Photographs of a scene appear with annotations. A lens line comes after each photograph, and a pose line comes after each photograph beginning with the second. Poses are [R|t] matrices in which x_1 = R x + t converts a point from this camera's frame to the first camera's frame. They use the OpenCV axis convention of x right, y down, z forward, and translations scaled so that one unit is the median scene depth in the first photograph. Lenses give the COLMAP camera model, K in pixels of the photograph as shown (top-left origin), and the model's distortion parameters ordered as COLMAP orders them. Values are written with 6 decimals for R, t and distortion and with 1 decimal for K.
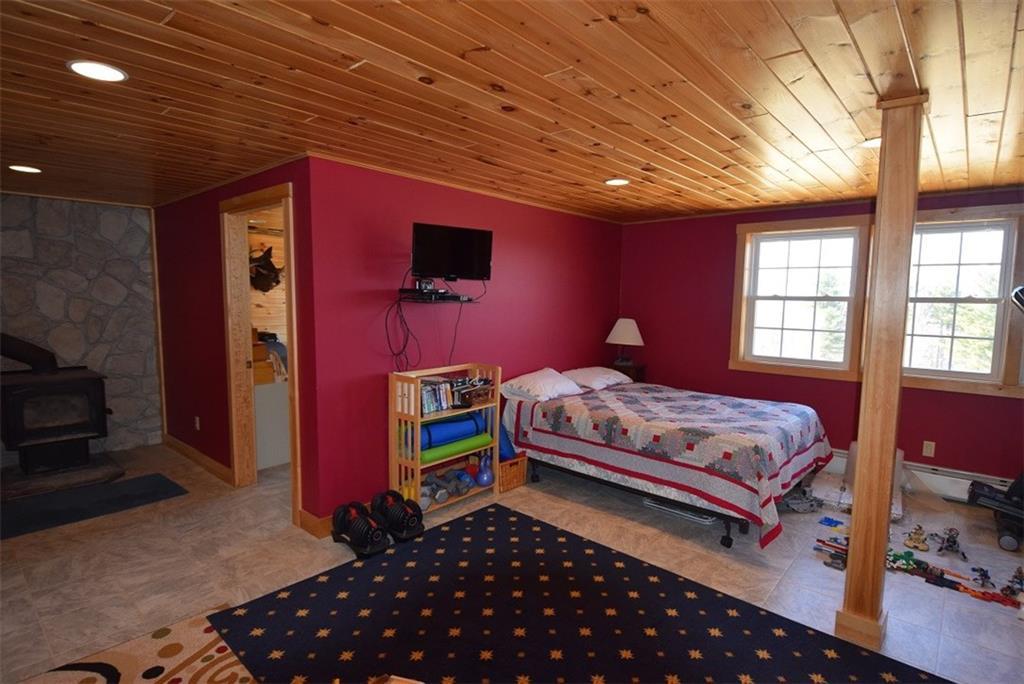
lens RADIAL K [[531.5, 0, 510.7], [0, 531.5, 342.9], [0, 0, 1]] dist [-0.004307, -0.000802]
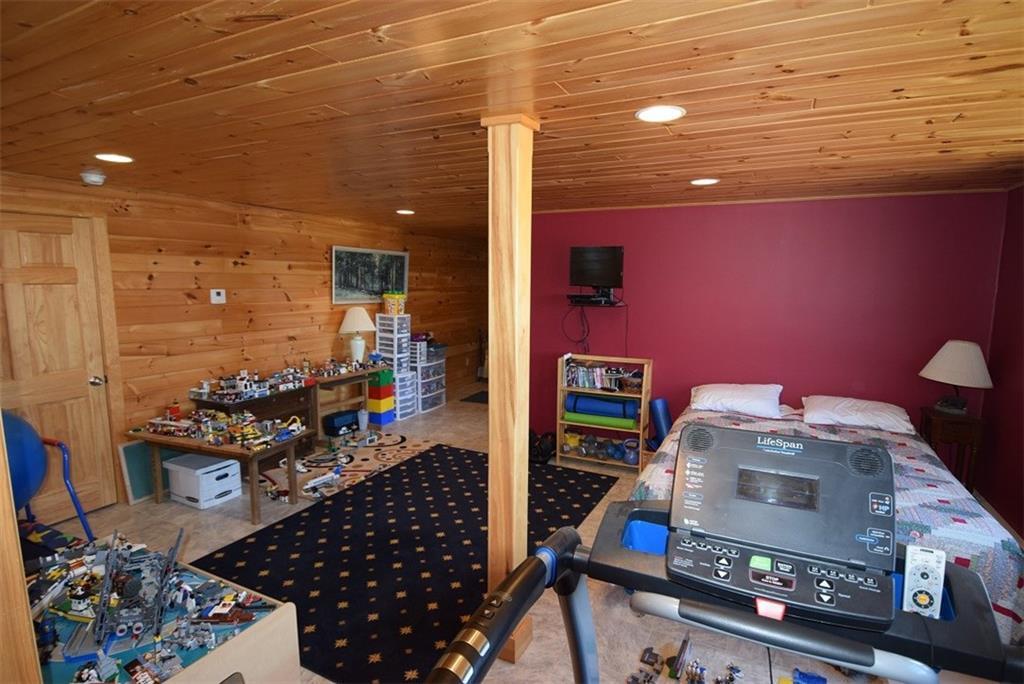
lens RADIAL K [[531.5, 0, 513.4], [0, 531.5, 342.6], [0, 0, 1]] dist [-0.004307, -0.000802]
pose [[0.263102, 0.111292, -0.958327, 1.053126], [-0.100527, 0.991080, 0.087496, -0.076535], [0.959516, 0.073318, 0.271943, 0.461584]]
